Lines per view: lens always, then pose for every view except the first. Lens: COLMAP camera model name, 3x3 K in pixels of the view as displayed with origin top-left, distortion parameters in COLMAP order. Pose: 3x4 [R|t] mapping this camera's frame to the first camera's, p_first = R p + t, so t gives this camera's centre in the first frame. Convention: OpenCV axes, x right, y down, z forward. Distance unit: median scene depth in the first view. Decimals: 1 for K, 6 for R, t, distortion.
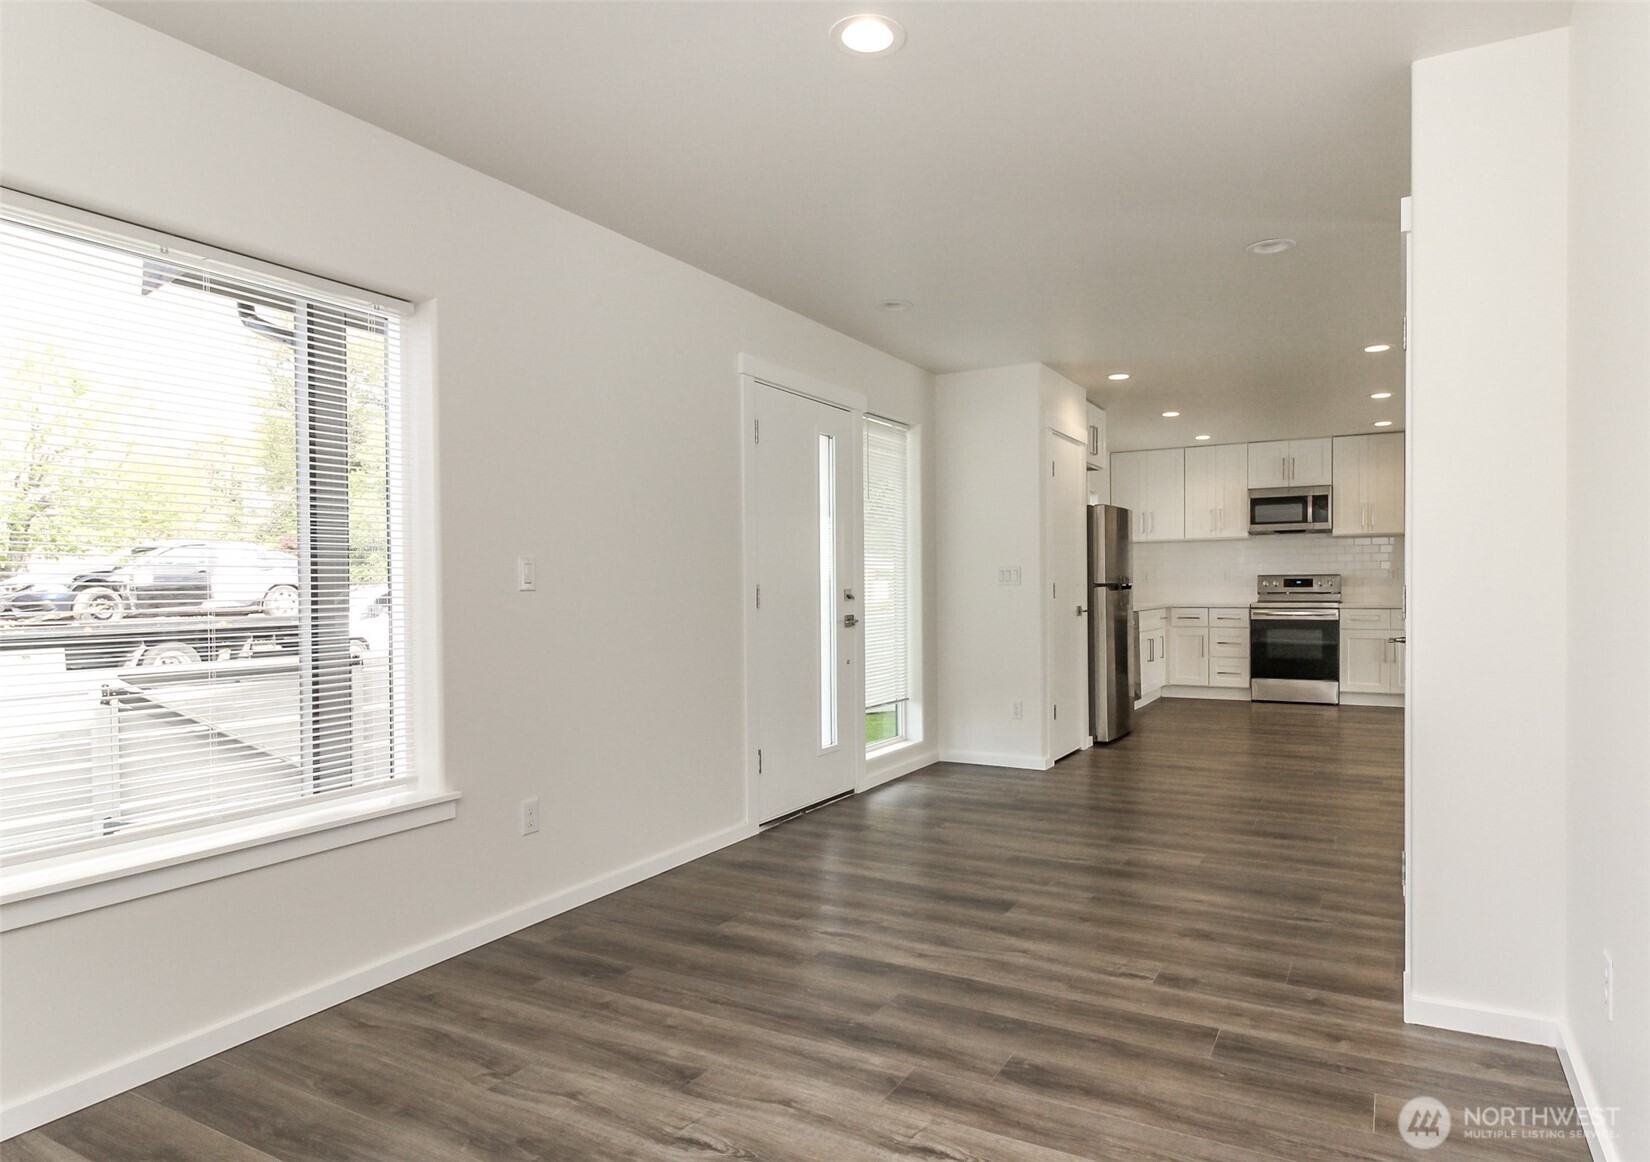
lens RADIAL K [[928.2, 0, 826.7], [0, 928.2, 614.3], [0, 0, 1]] dist [0.006632, 0.000225]
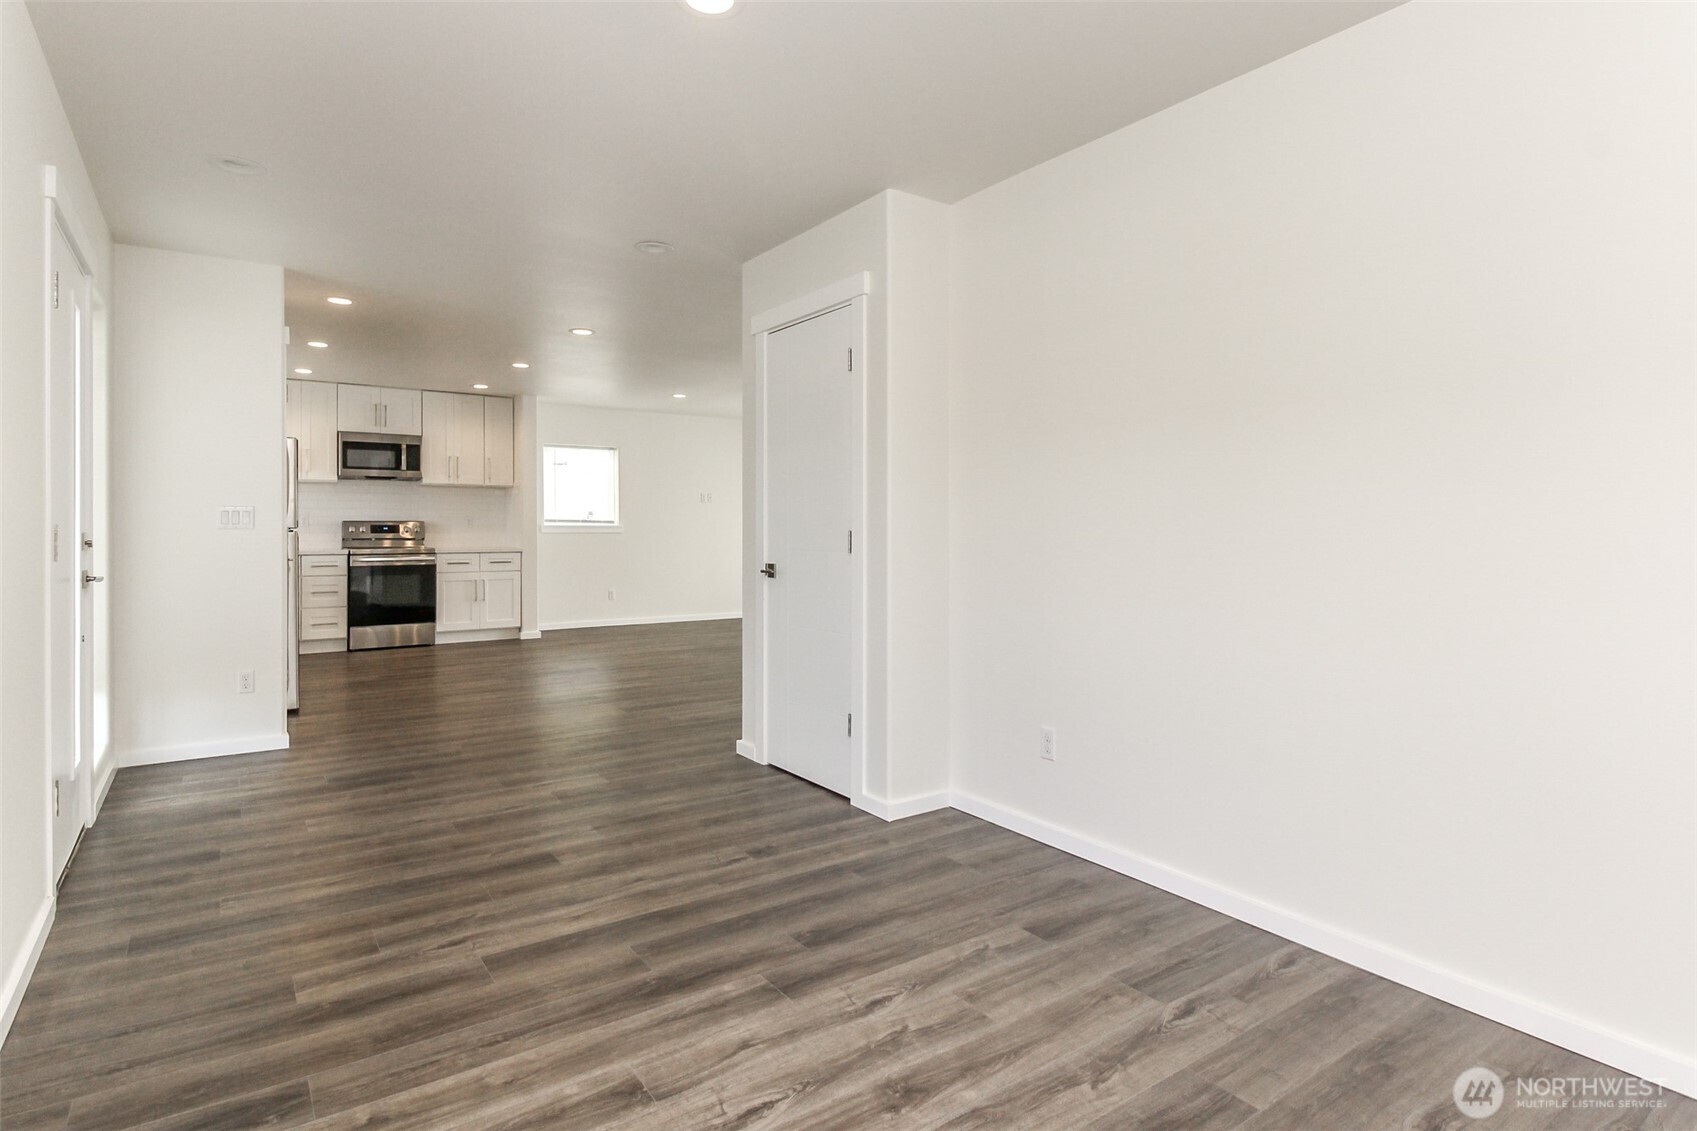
lens RADIAL K [[930.5, 0, 876.5], [0, 930.5, 541.5], [0, 0, 1]] dist [-0.000377, -0.003179]
pose [[0.434592, -0.006453, 0.900604, -0.603162], [0.026145, 0.999643, -0.005453, -0.003137], [-0.900248, 0.025916, 0.434606, 0.294922]]
